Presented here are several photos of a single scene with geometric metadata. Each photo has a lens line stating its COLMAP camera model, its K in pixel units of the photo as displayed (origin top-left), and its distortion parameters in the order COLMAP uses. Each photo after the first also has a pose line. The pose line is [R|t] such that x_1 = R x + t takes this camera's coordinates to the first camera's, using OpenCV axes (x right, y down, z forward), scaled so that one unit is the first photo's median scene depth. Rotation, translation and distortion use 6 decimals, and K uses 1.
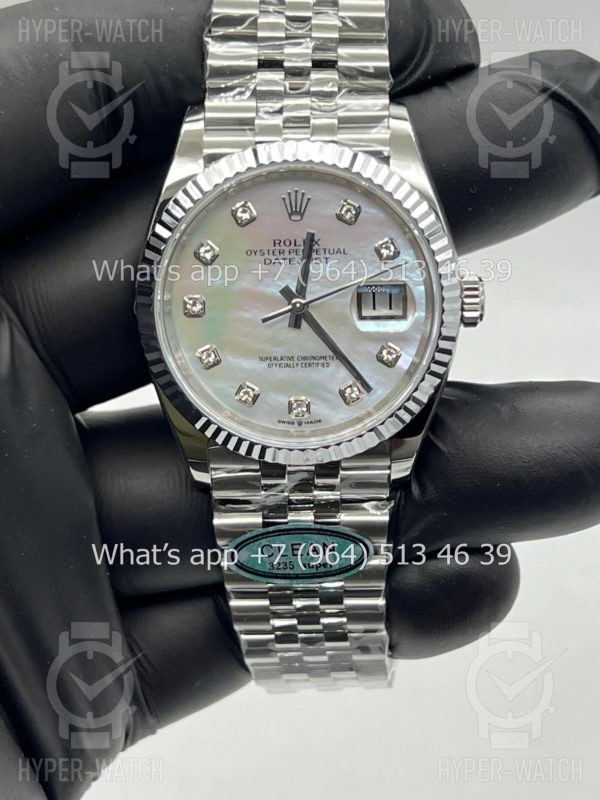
lens RADIAL K [[1833.9, 0, 300.0], [0, 1833.9, 400.0], [0, 0, 1]] dist [0.279326, -0.548570]
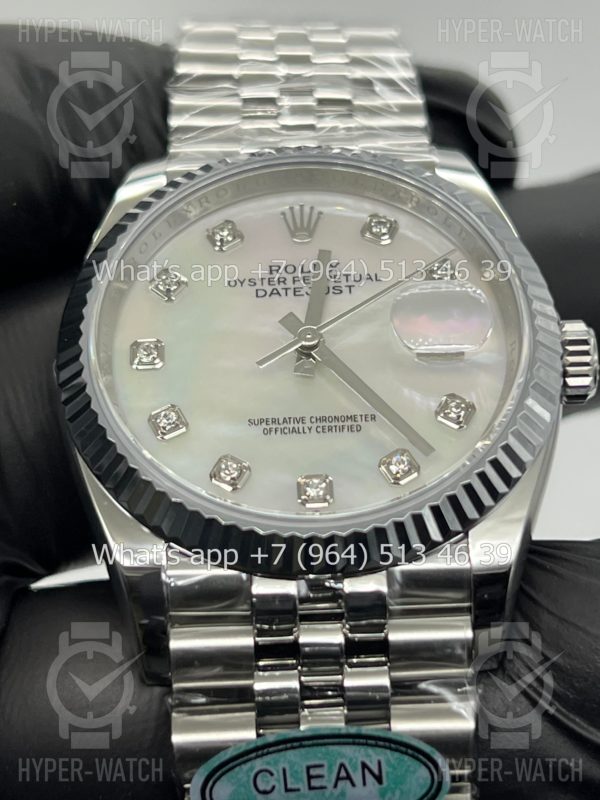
lens RADIAL K [[1833.9, 0, 300.0], [0, 1833.9, 400.0], [0, 0, 1]] dist [0.279326, -0.548570]
pose [[0.999529, -0.012020, 0.028235, -0.022513], [0.027009, 0.781374, -0.623479, 0.363617], [-0.014568, 0.623948, 0.781330, 0.505629]]
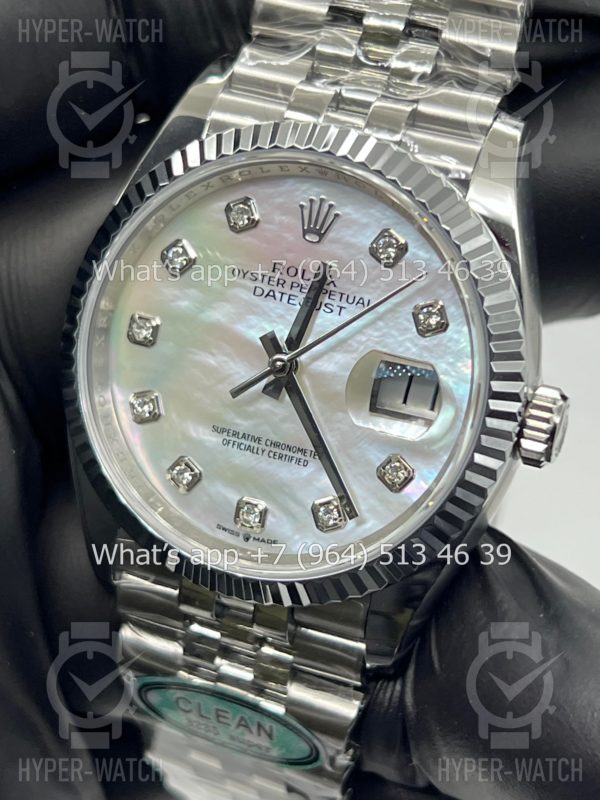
lens RADIAL K [[1833.9, 0, 300.0], [0, 1833.9, 400.0], [0, 0, 1]] dist [0.279326, -0.548570]
pose [[0.936286, 0.252918, -0.243724, 0.170019], [-0.270181, 0.961993, -0.039640, -0.014346], [0.224435, 0.102964, 0.969034, 0.351894]]
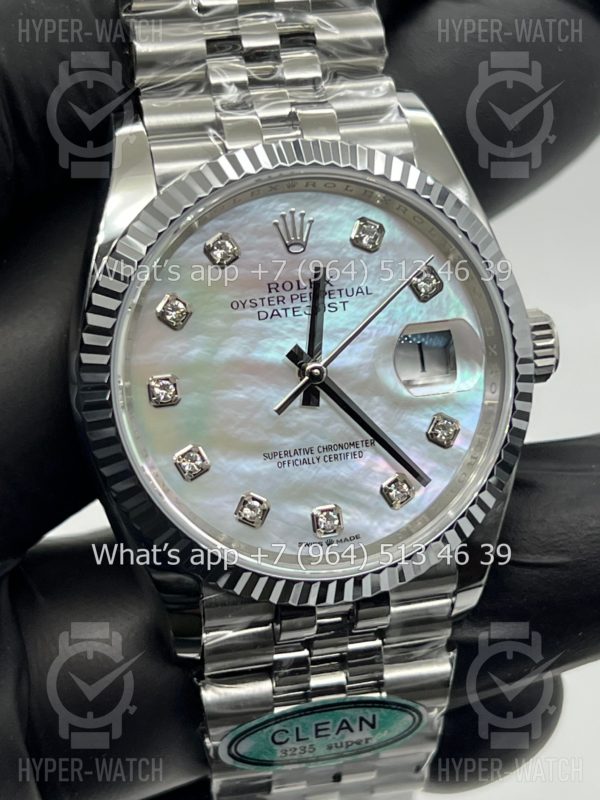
lens RADIAL K [[1833.9, 0, 300.0], [0, 1833.9, 400.0], [0, 0, 1]] dist [0.279326, -0.548570]
pose [[0.966502, -0.103195, 0.235001, -0.169360], [0.131739, 0.985256, -0.109157, 0.033703], [-0.220271, 0.136460, 0.965846, 0.328274]]
